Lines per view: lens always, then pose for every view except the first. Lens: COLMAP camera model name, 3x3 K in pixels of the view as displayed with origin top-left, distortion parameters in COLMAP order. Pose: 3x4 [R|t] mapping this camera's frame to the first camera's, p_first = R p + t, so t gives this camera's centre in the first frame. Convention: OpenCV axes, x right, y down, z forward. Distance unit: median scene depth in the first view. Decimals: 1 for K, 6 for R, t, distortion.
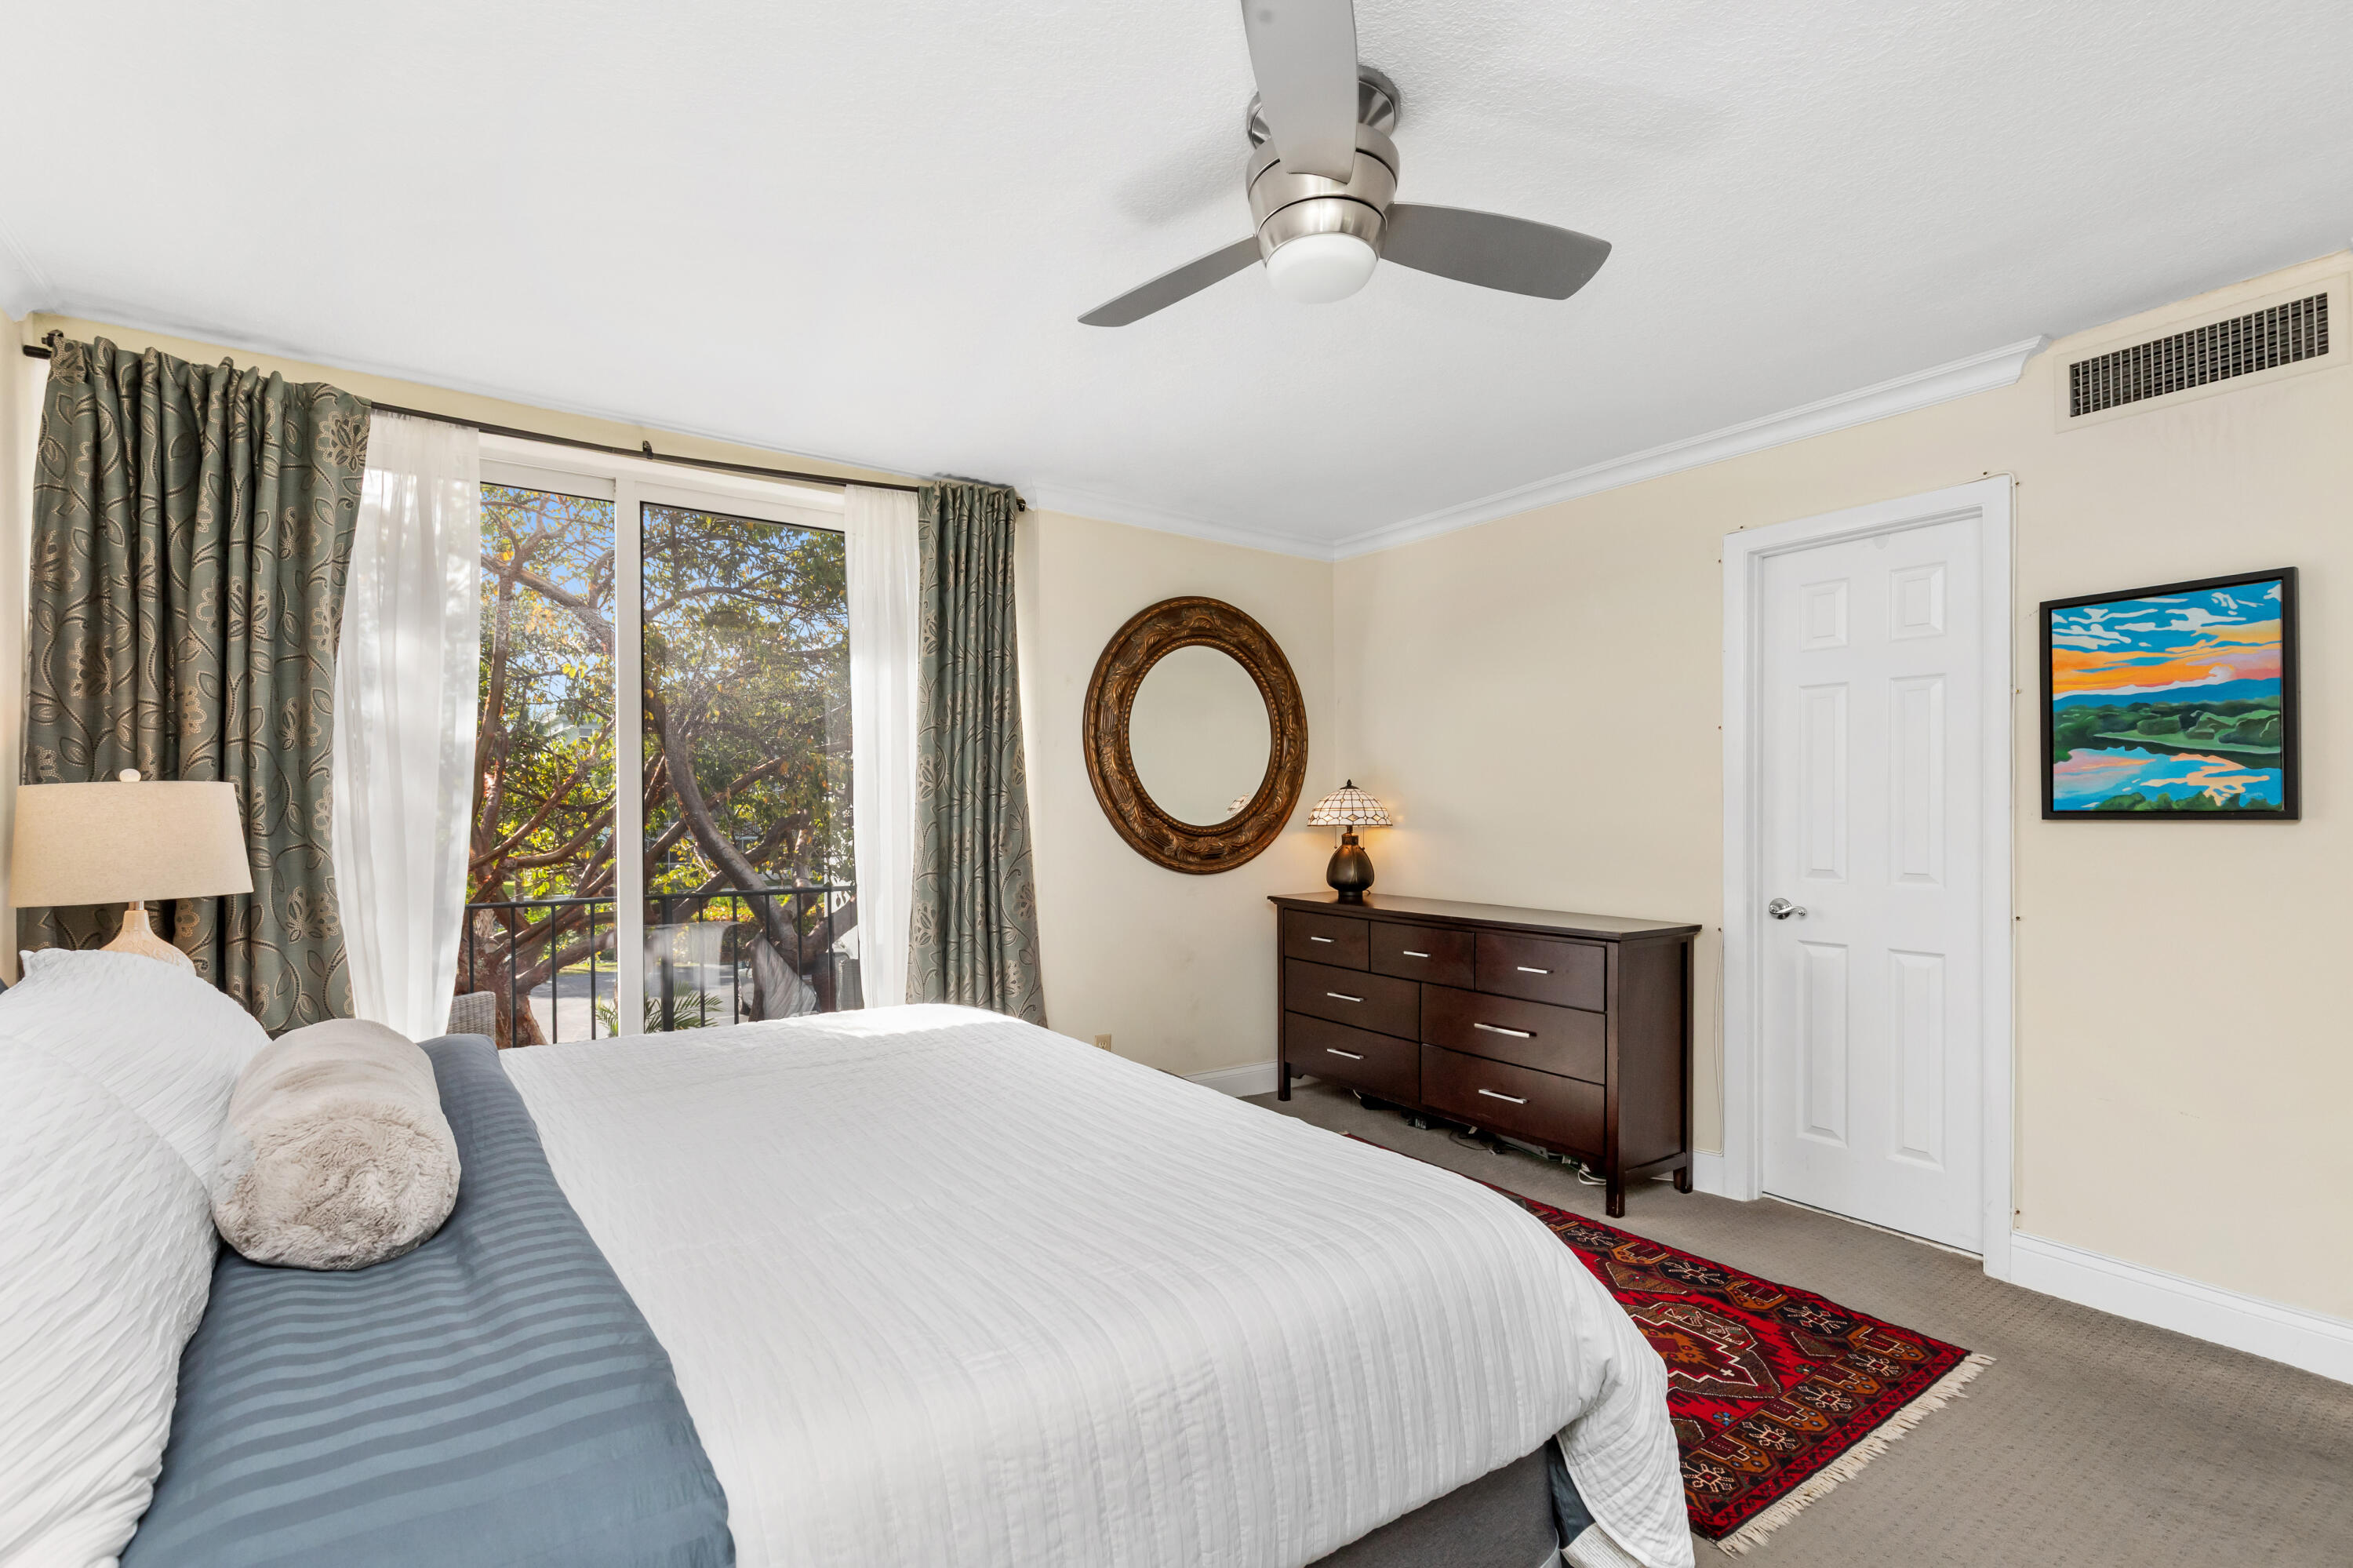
lens RADIAL K [[1051.6, 0, 1176.5], [0, 1051.6, 784.0], [0, 0, 1]] dist [0.000357, 0.000029]
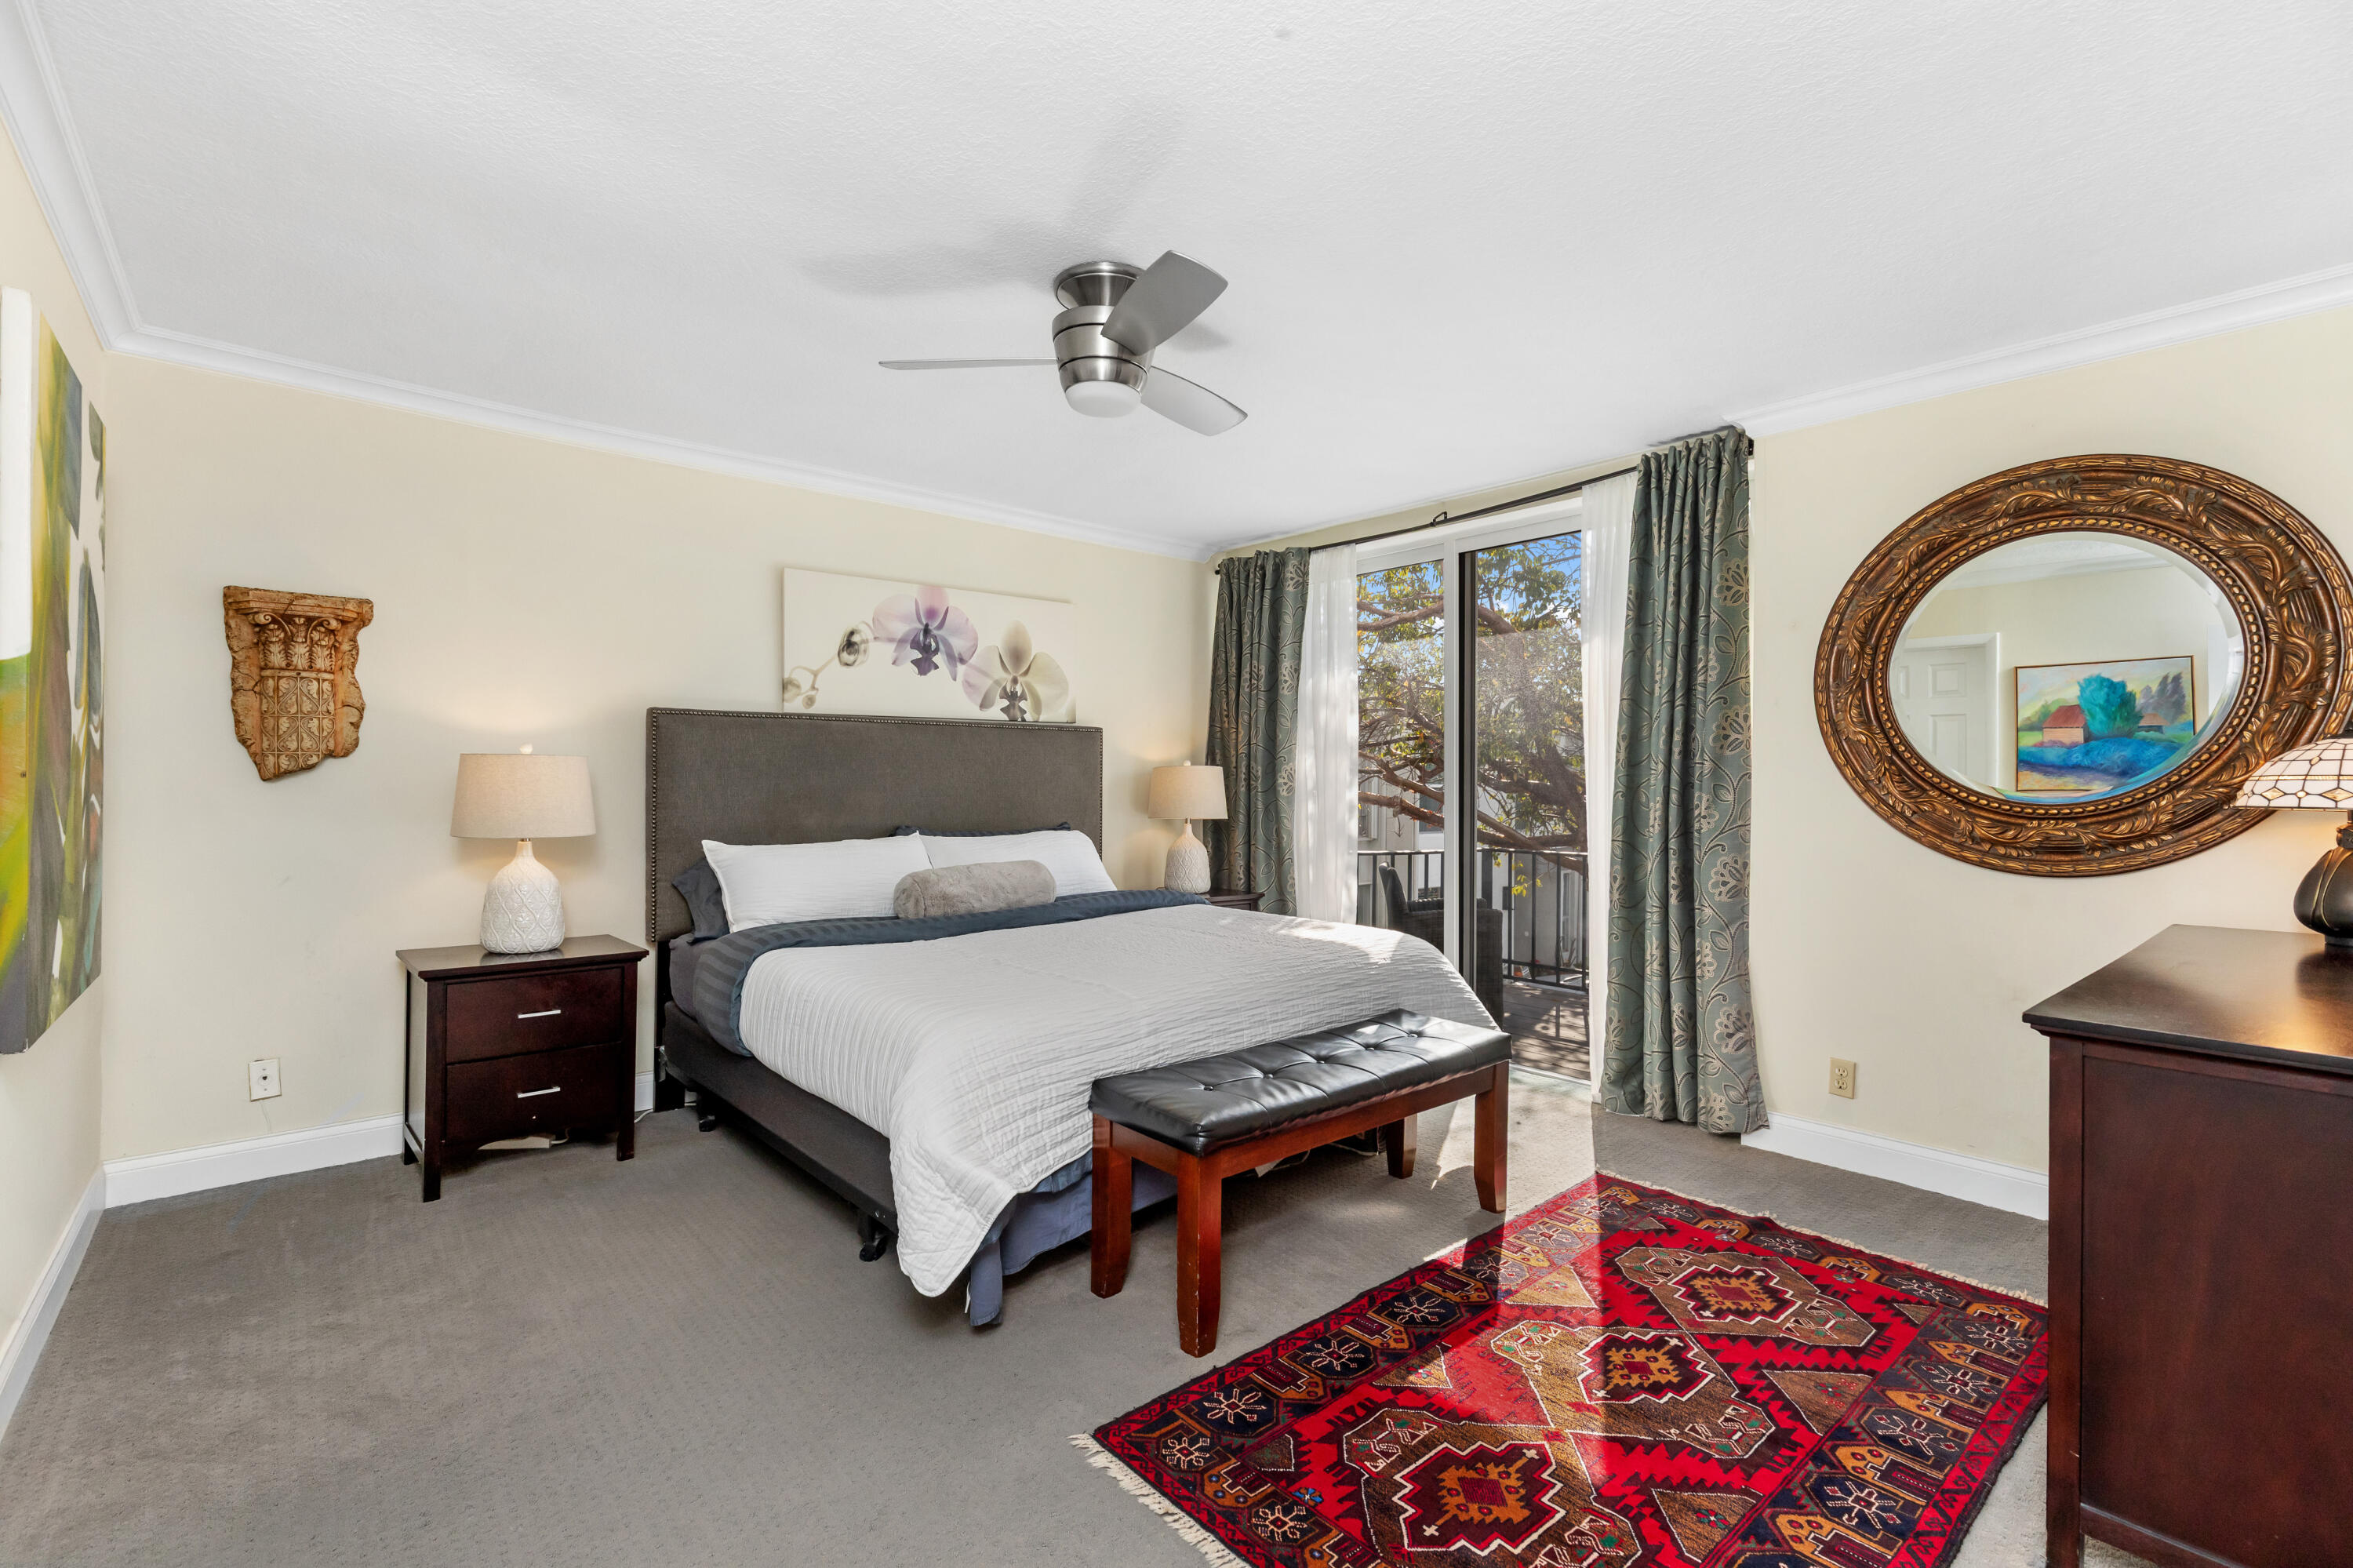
lens RADIAL K [[1051.6, 0, 1176.5], [0, 1051.6, 784.0], [0, 0, 1]] dist [0.000357, 0.000029]
pose [[0.110827, -0.001067, -0.993839, 0.738324], [0.017565, 0.999845, 0.000885, 0.019477], [0.993684, -0.017554, 0.110829, 0.447802]]
